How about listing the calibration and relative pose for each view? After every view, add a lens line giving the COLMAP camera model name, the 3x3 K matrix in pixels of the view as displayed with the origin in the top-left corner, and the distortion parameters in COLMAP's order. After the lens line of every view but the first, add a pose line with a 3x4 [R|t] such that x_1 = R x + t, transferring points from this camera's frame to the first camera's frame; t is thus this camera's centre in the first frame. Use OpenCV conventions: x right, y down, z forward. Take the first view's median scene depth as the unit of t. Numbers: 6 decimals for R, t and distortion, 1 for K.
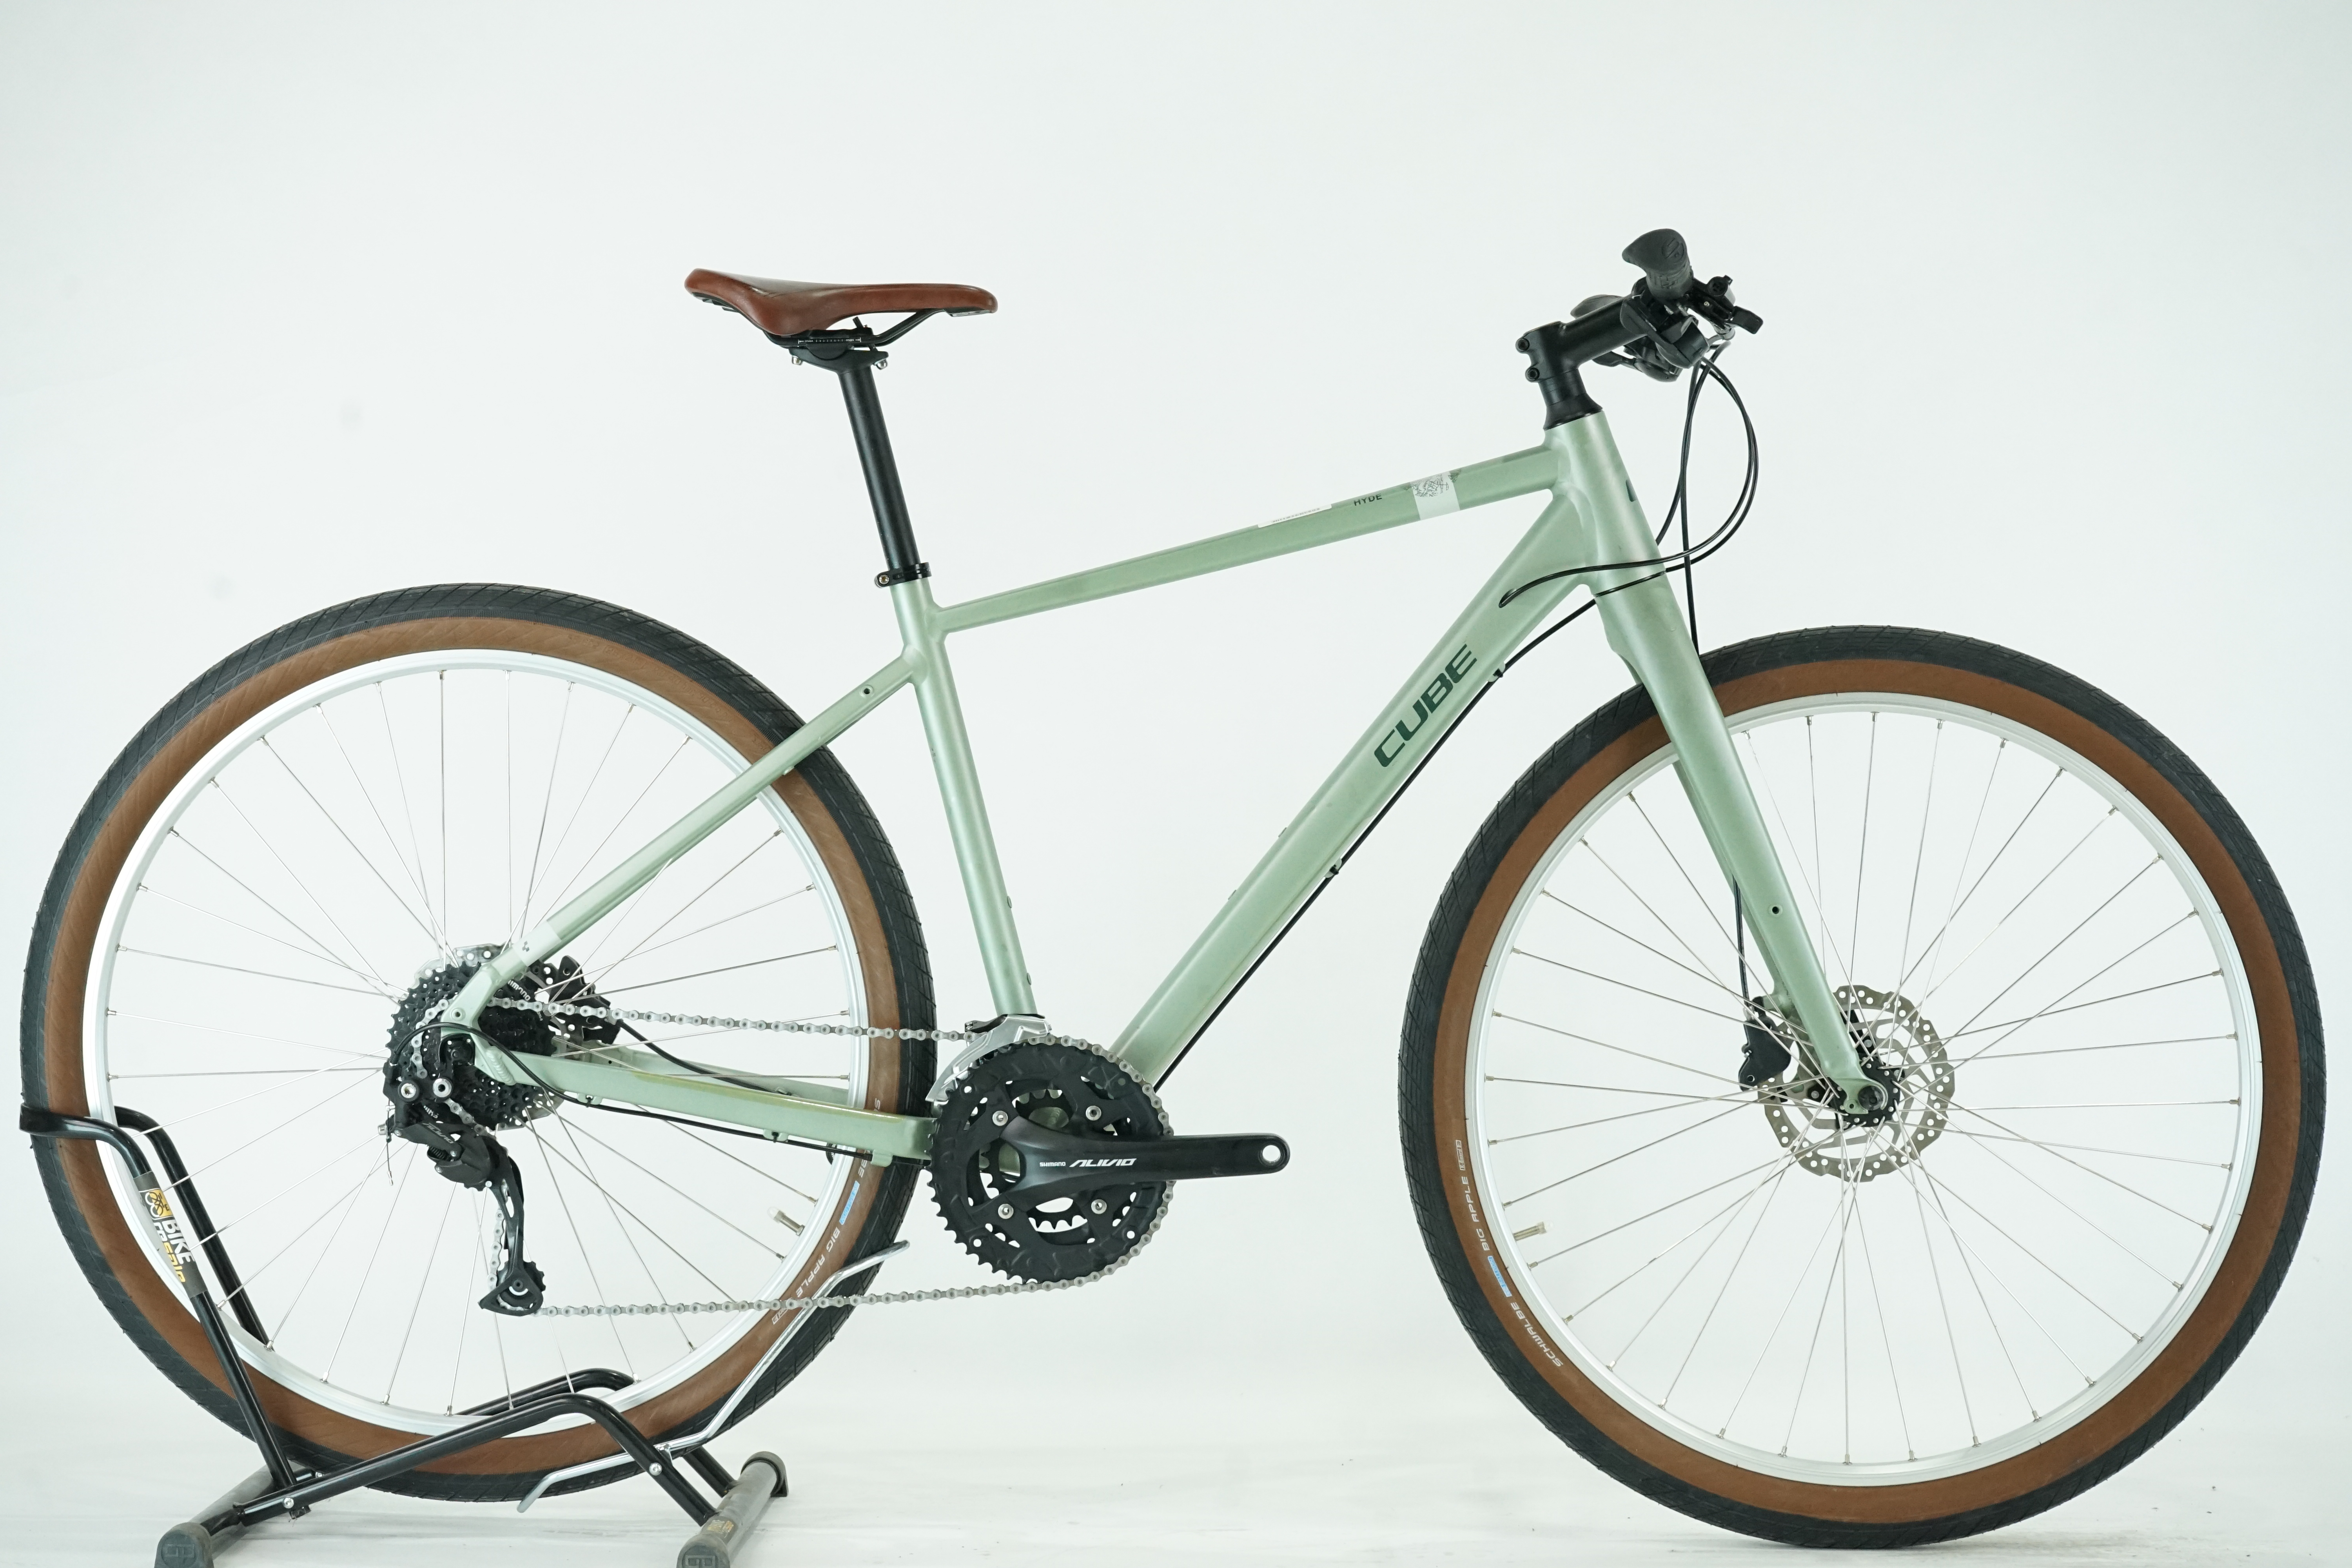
lens RADIAL K [[4584.6, 0, 1176.0], [0, 4584.6, 784.0], [0, 0, 1]] dist [-0.230408, 0.046763]
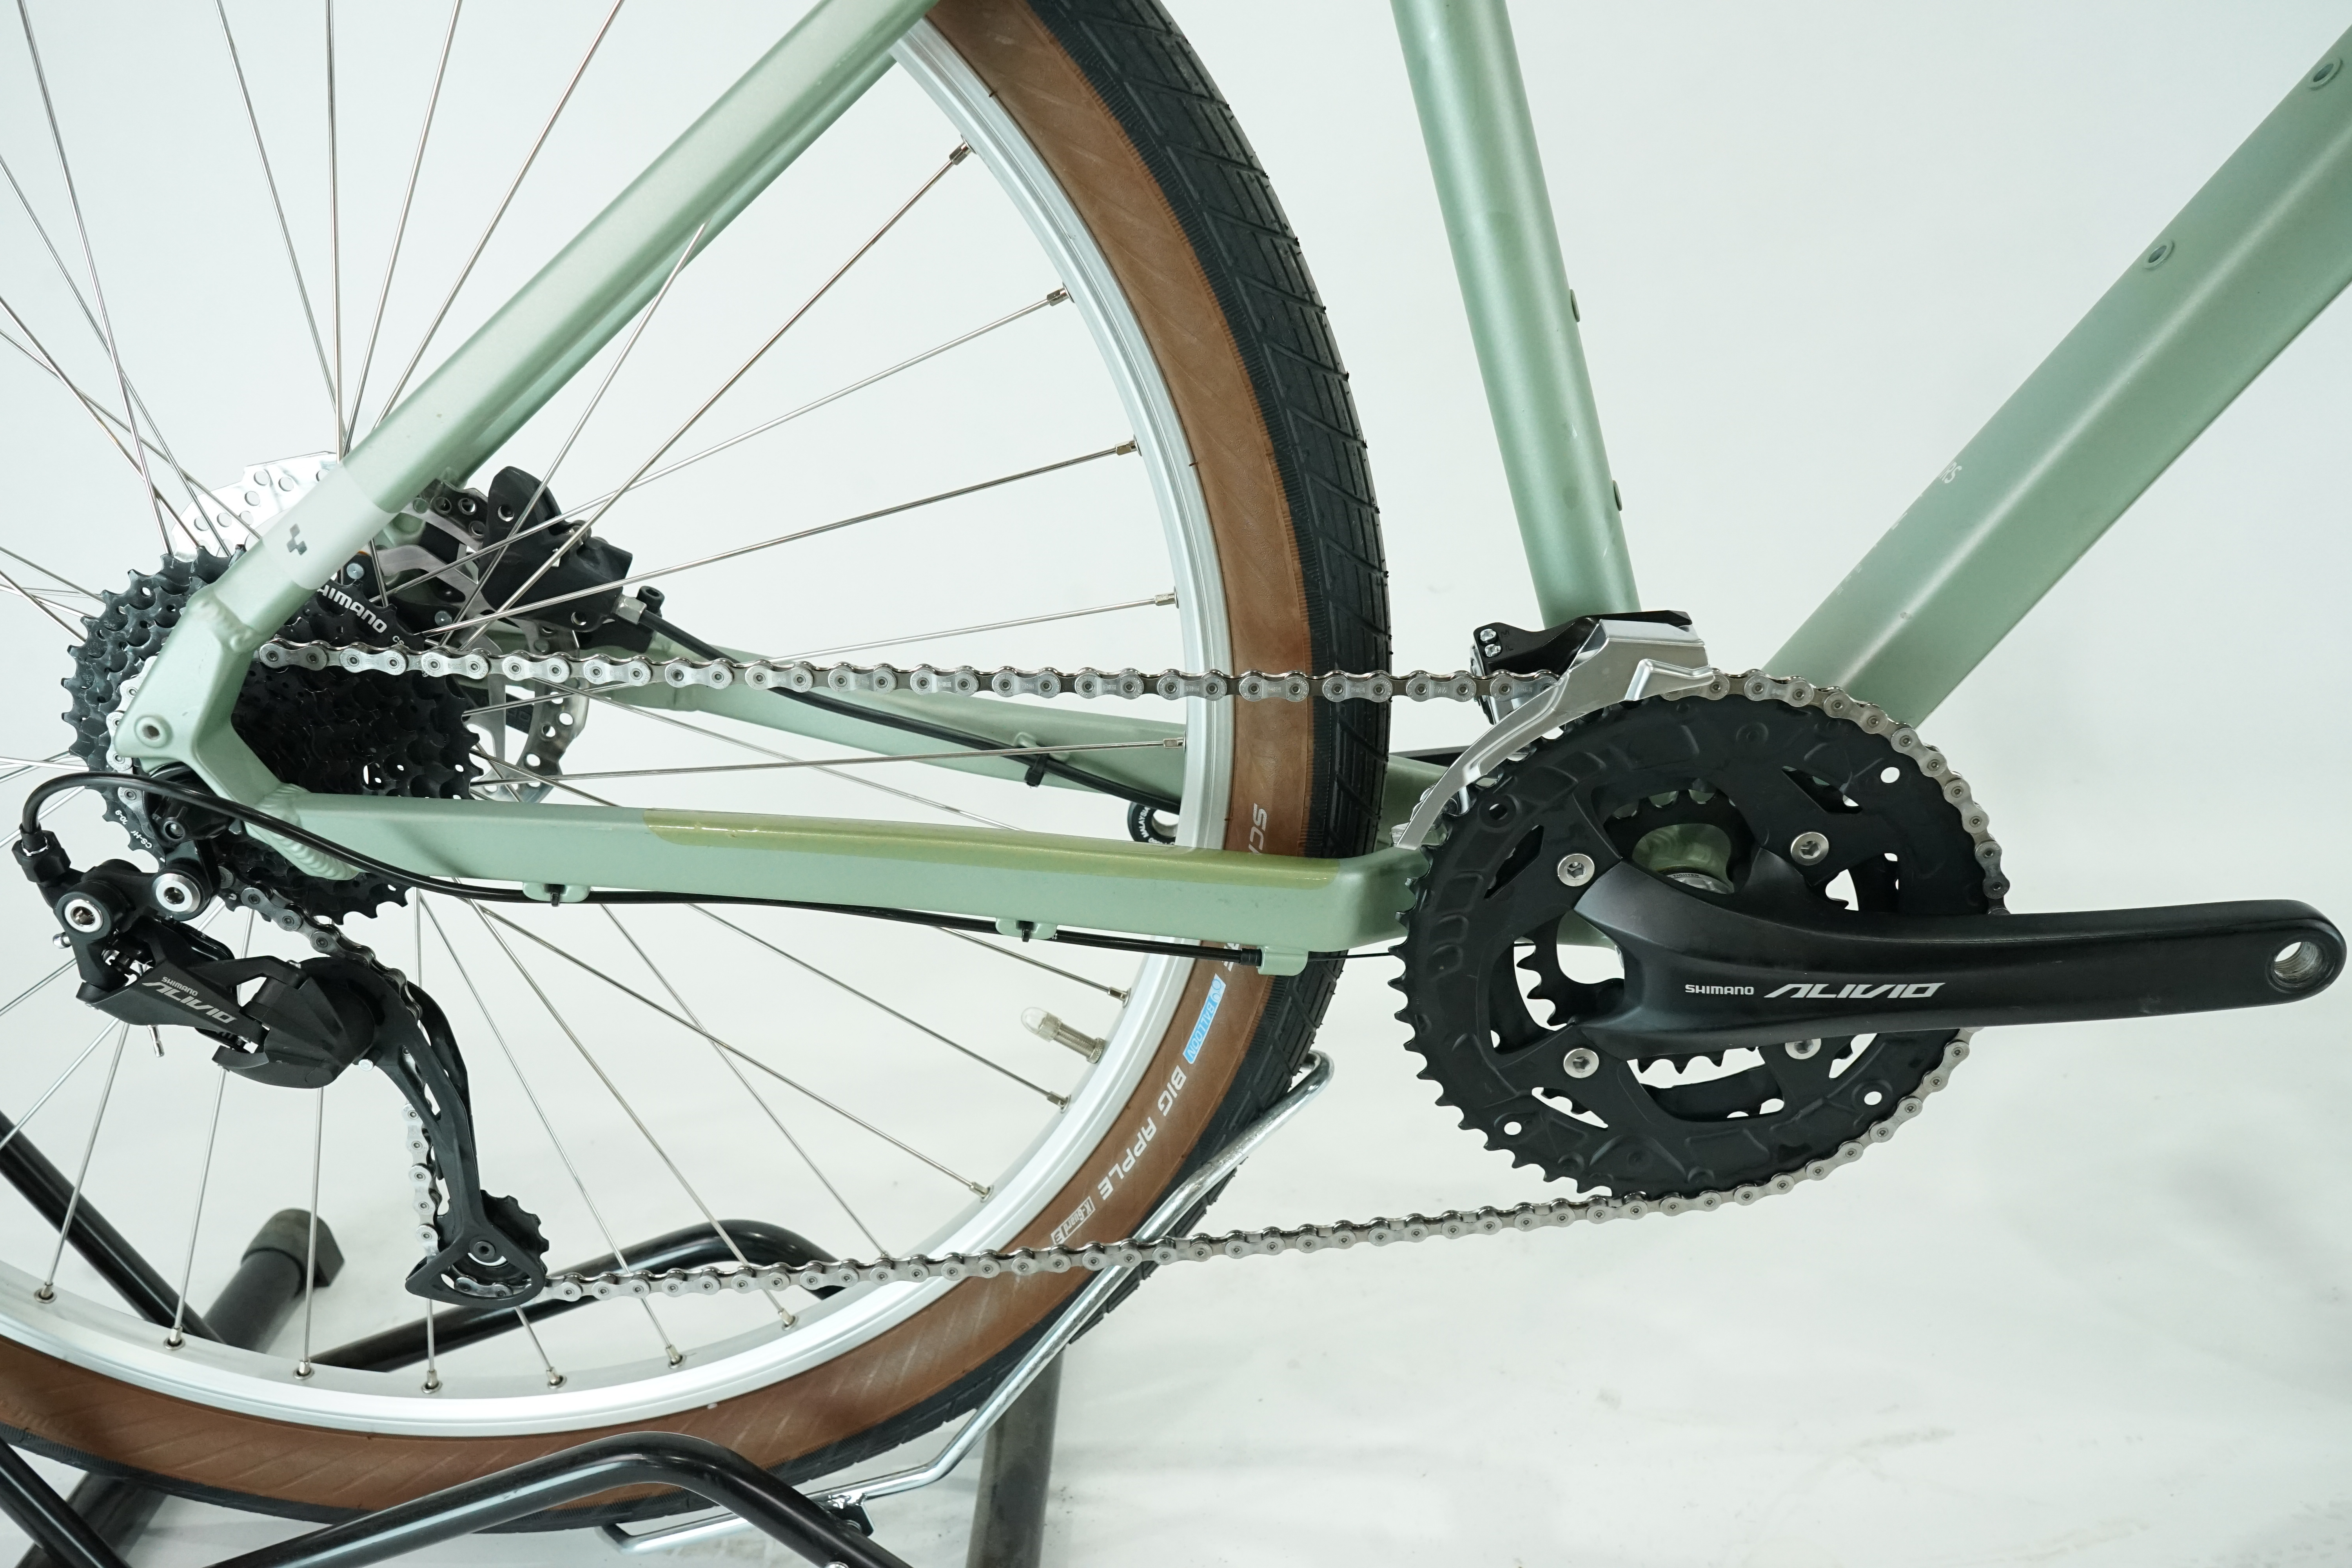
lens RADIAL K [[1854.4, 0, 1176.0], [0, 1854.4, 784.0], [0, 0, 1]] dist [0.007527, 0.002044]
pose [[0.998284, -0.057711, -0.009969, -0.071711], [0.056993, 0.918131, 0.392157, -0.000704], [-0.013479, -0.392052, 0.919844, 0.850637]]
